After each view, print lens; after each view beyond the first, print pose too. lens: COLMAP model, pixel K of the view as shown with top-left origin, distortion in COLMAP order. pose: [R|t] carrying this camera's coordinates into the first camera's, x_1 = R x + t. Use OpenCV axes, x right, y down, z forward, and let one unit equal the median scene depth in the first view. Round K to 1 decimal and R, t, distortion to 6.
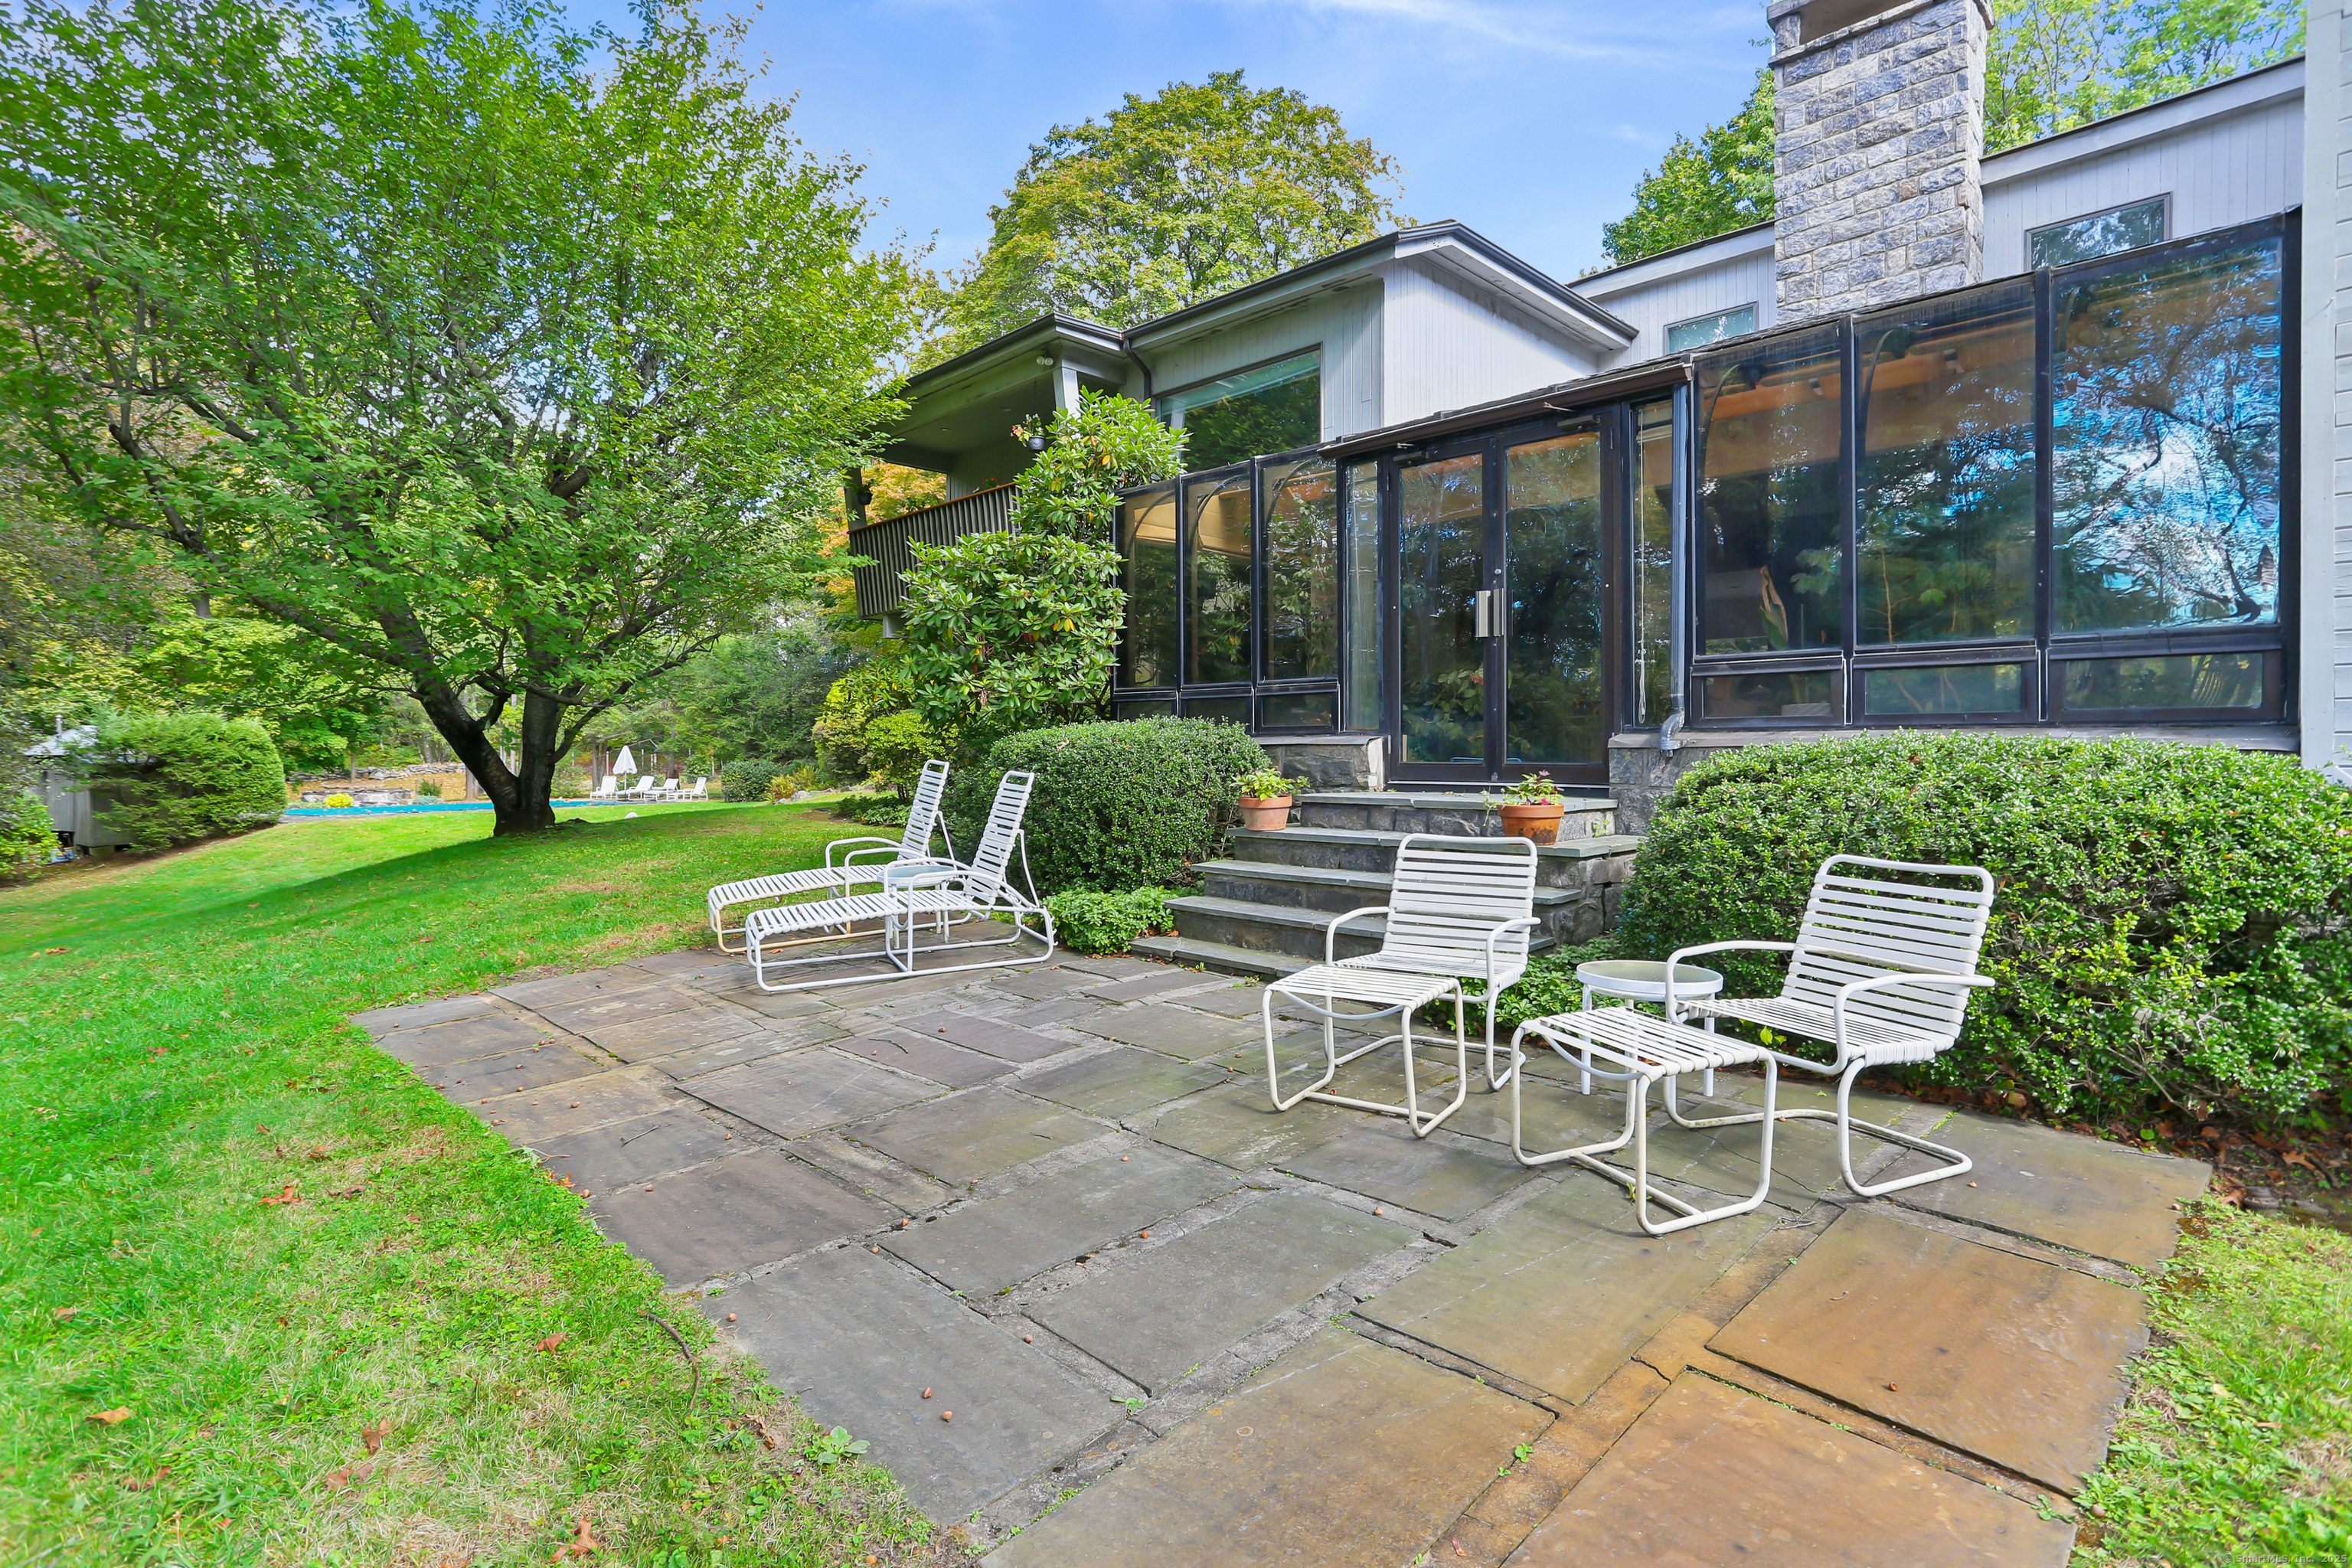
lens RADIAL K [[1155.6, 0, 1187.2], [0, 1155.6, 750.6], [0, 0, 1]] dist [-0.000159, 0.000887]
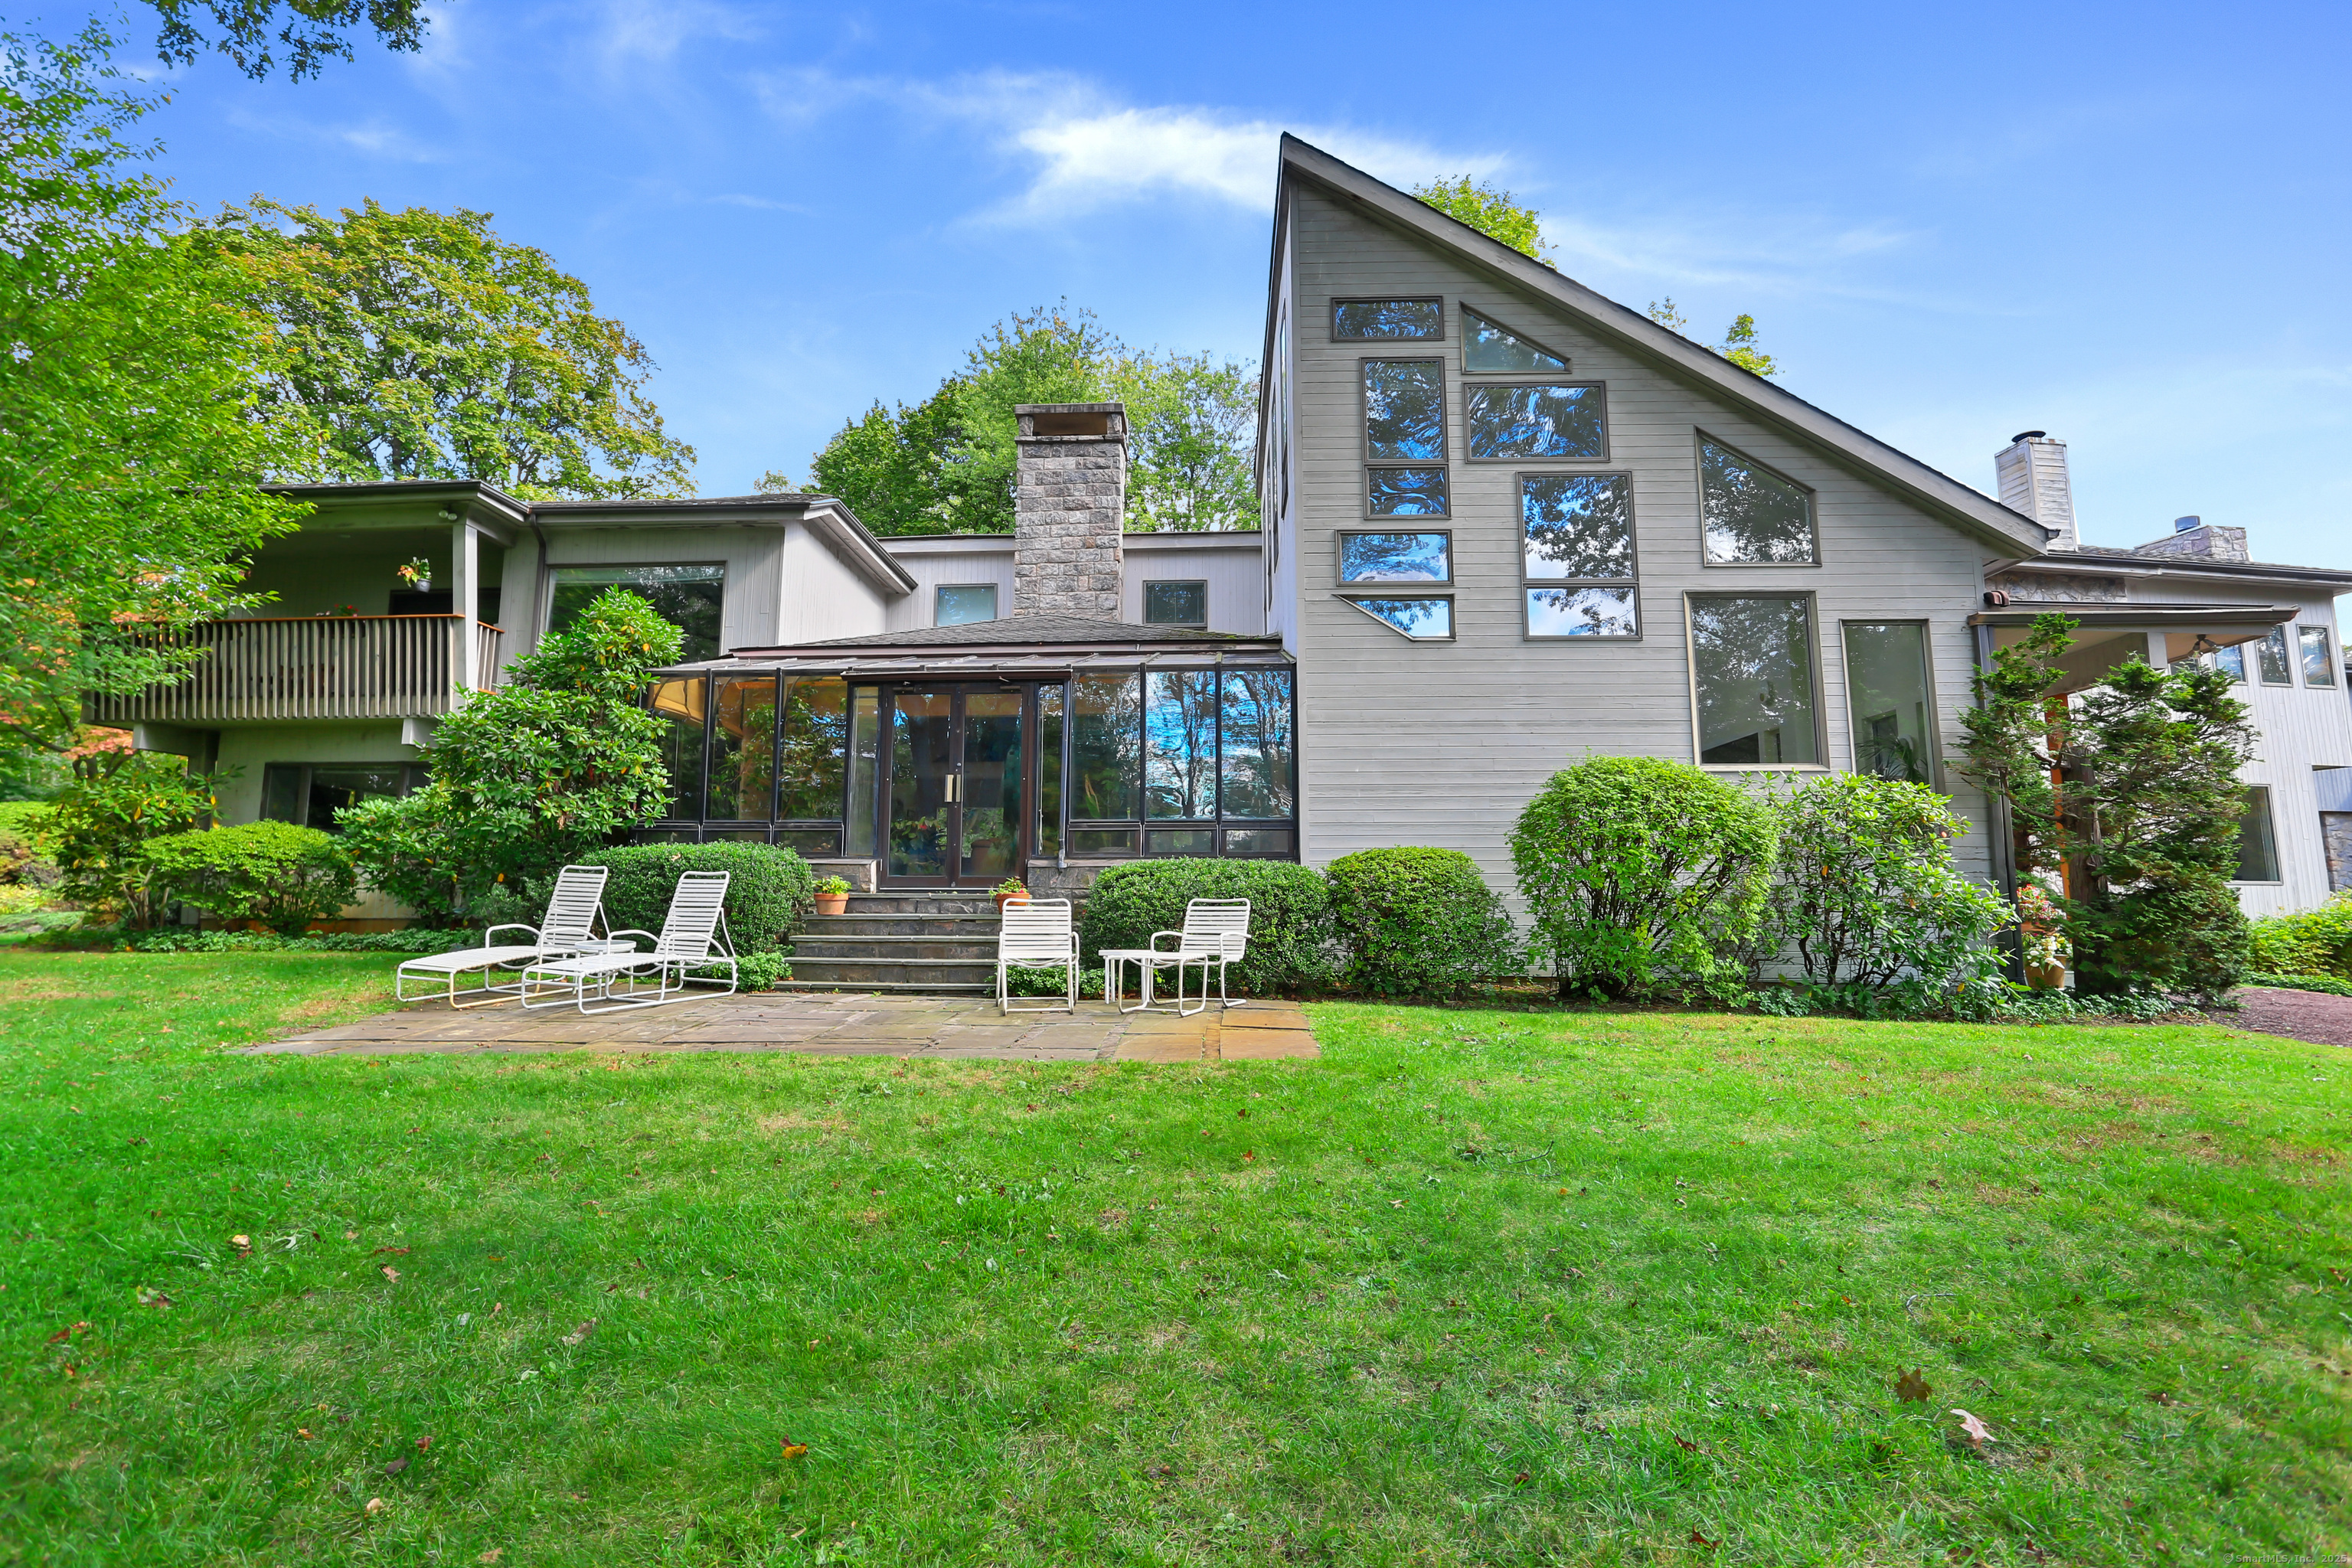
lens RADIAL K [[1155.6, 0, 1171.9], [0, 1155.6, 785.1], [0, 0, 1]] dist [-0.000159, 0.000887]
pose [[0.743495, 0.074333, 0.664597, -0.415164], [-0.003149, 0.994181, -0.107674, 0.039072], [-0.668734, 0.077962, 0.739403, -0.310191]]
